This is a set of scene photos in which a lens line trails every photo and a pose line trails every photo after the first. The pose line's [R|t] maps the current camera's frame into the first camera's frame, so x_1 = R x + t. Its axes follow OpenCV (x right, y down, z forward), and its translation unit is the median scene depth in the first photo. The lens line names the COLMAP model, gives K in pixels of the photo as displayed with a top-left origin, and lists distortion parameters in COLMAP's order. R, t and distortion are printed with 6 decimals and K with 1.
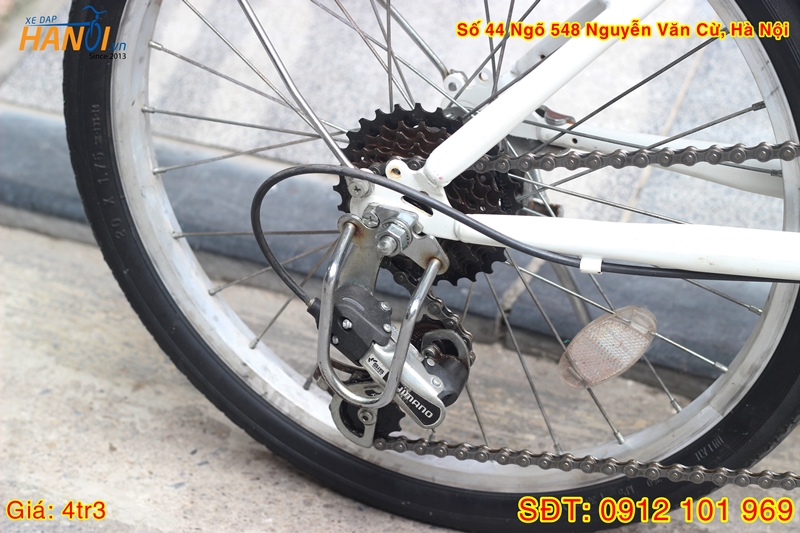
lens RADIAL K [[1913.5, 0, 400.0], [0, 1913.5, 266.5], [0, 0, 1]] dist [-0.089254, -0.441842]
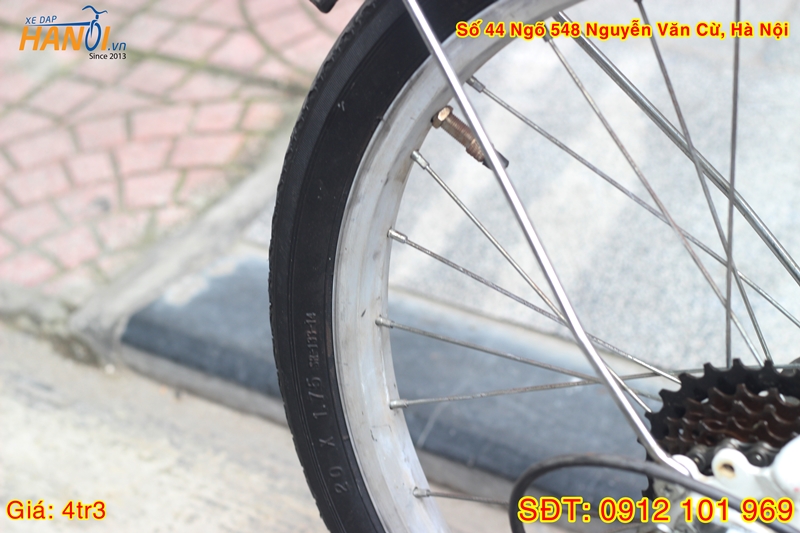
lens RADIAL K [[1913.5, 0, 400.0], [0, 1913.5, 266.5], [0, 0, 1]] dist [-0.089254, -0.441842]
pose [[0.981457, 0.052008, -0.184495, 0.003828], [-0.056975, 0.998139, -0.021717, -0.085756], [0.183022, 0.031826, 0.982594, 0.293648]]
